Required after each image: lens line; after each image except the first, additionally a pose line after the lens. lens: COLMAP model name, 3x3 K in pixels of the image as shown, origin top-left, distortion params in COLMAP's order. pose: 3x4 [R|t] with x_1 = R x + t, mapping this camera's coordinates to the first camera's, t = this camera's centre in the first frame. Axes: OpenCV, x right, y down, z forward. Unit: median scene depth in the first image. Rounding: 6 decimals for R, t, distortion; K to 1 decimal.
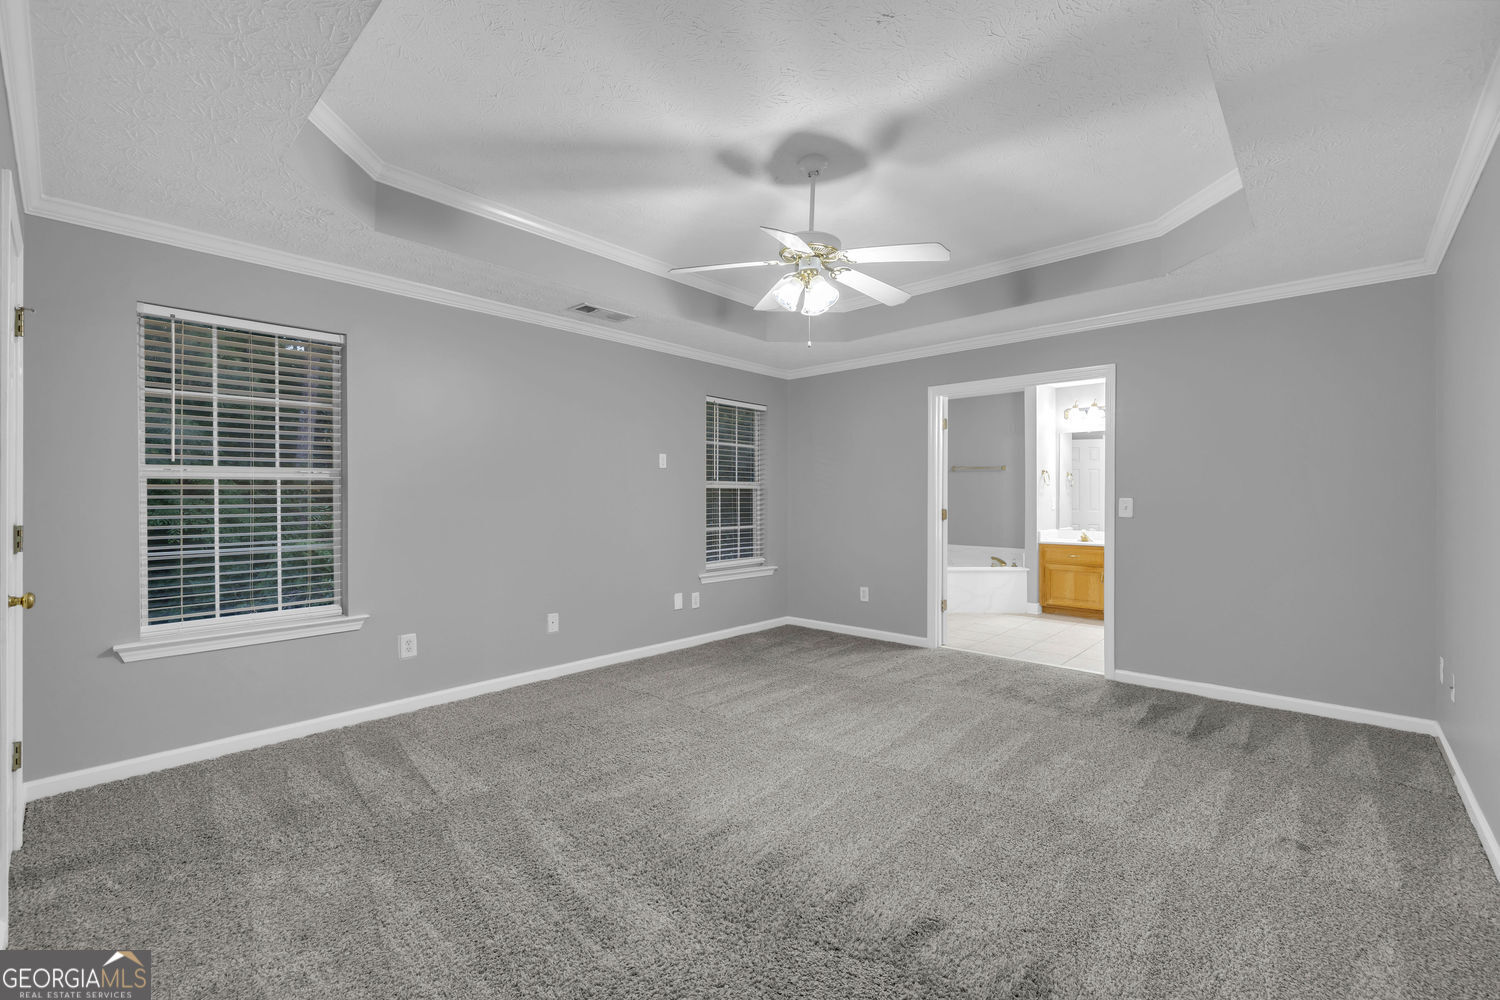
lens RADIAL K [[632.1, 0, 744.5], [0, 632.1, 496.1], [0, 0, 1]] dist [-0.001554, 0.000019]
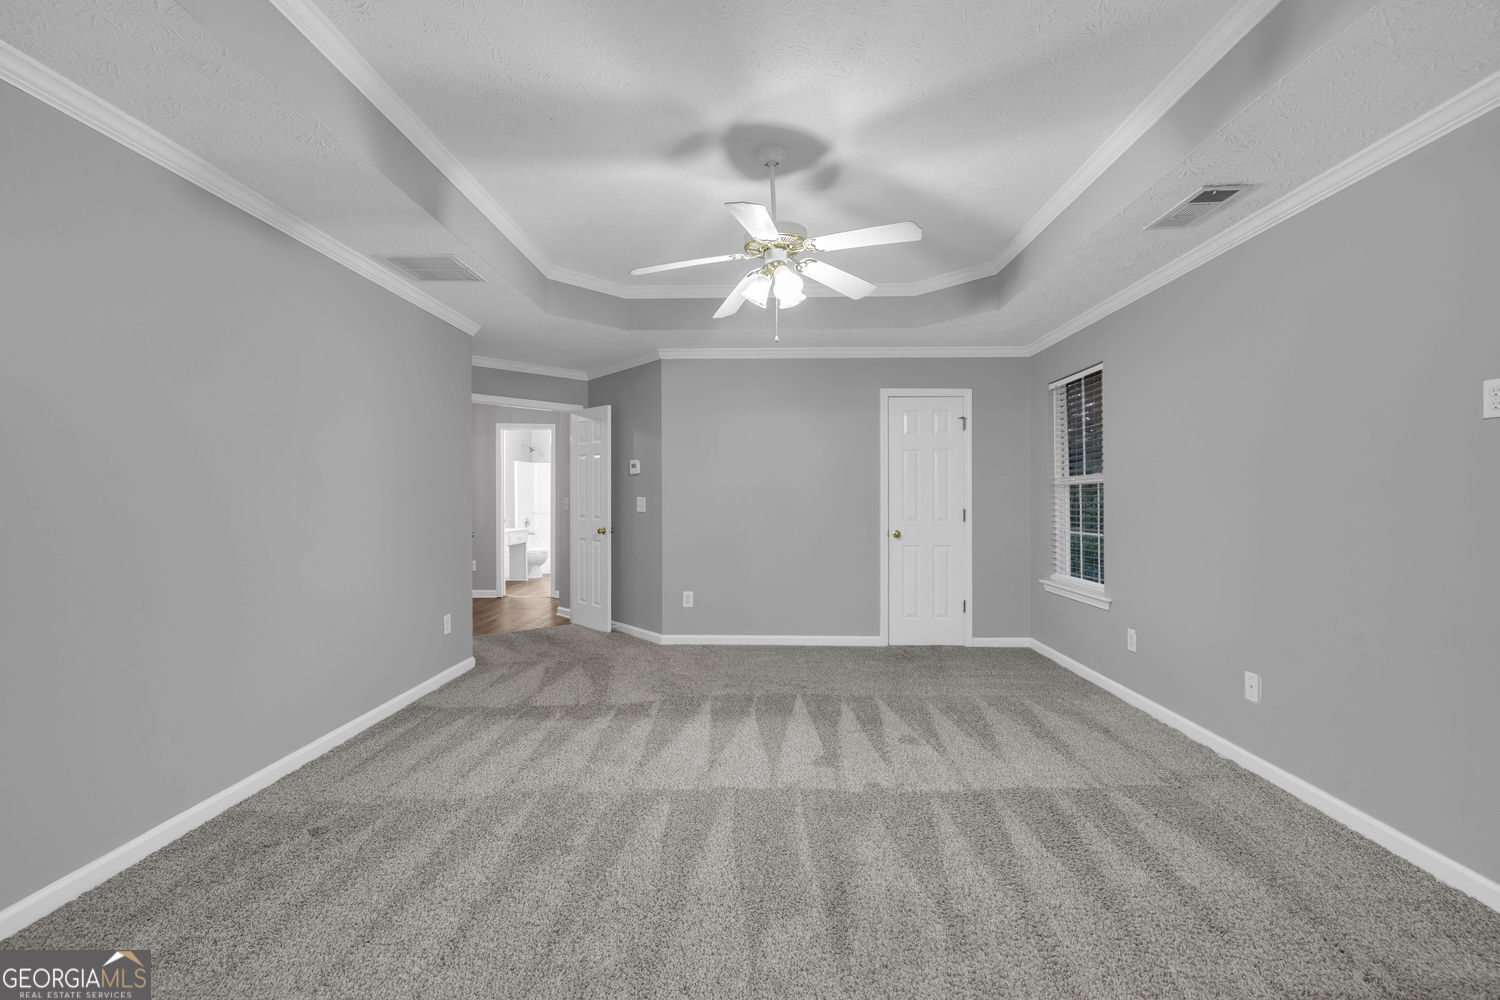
lens RADIAL K [[632.1, 0, 744.5], [0, 632.1, 496.1], [0, 0, 1]] dist [-0.001554, 0.000019]
pose [[-0.756571, 0.000902, -0.653910, 0.780713], [0.003836, 0.999988, -0.003058, 0.002848], [0.653900, -0.004822, -0.756566, 1.713218]]
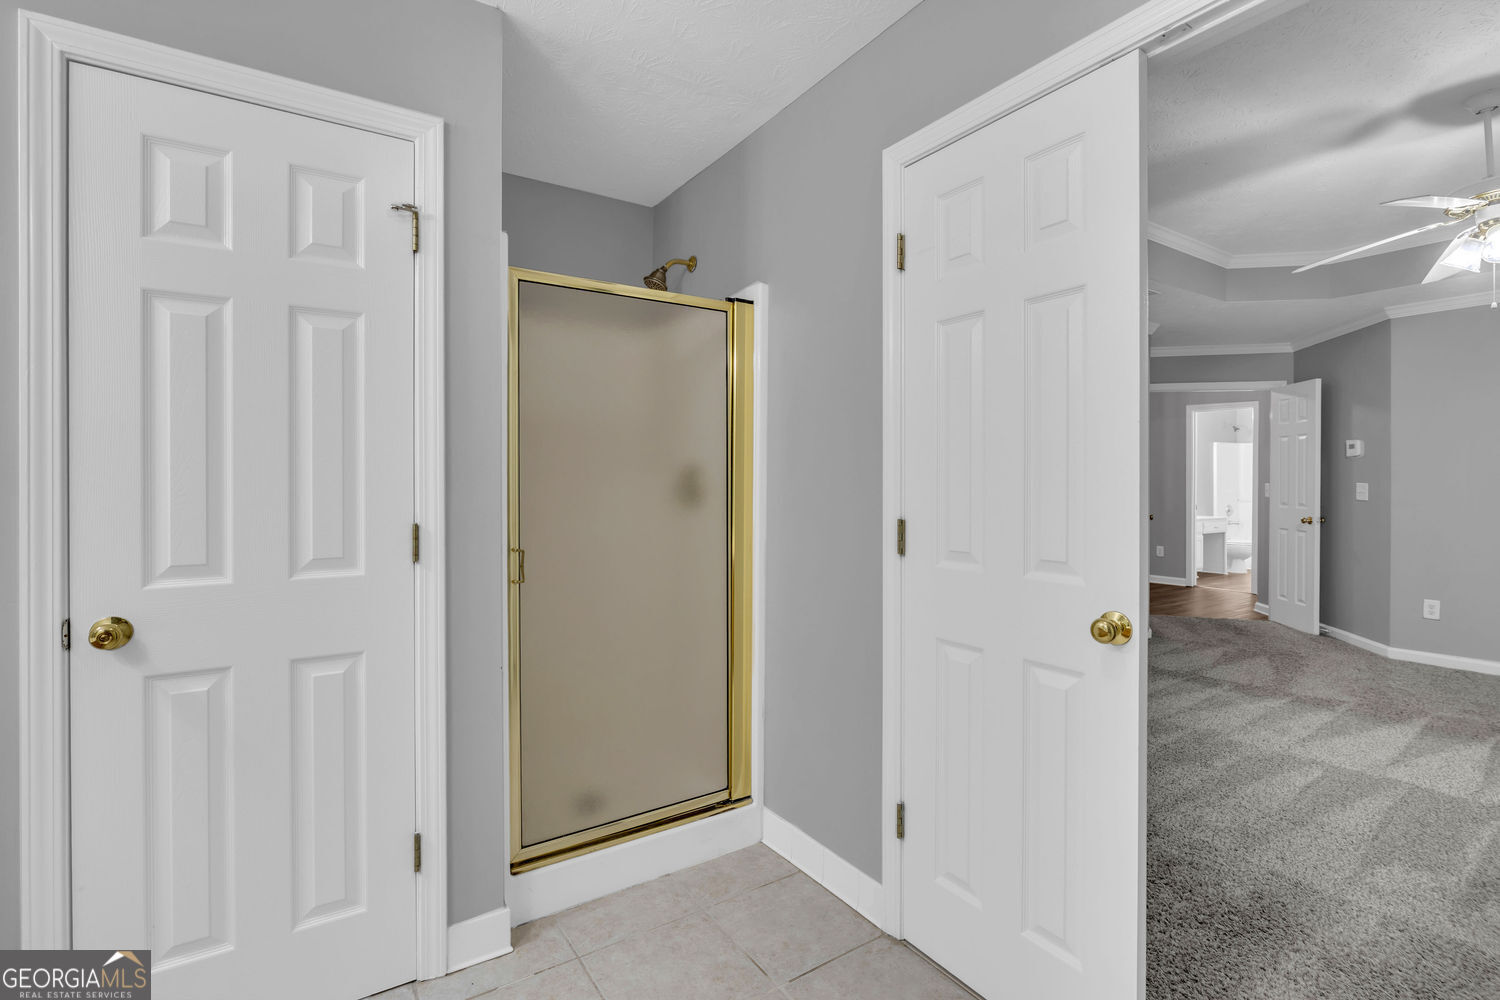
lens RADIAL K [[681.0, 0, 746.5], [0, 681.0, 489.0], [0, 0, 1]] dist [-0.003638, 0.000017]
pose [[-0.966482, -0.000834, 0.256731, 0.853702], [0.000865, 0.999978, 0.006505, 0.001584], [-0.256731, 0.006509, -0.966461, 2.166296]]
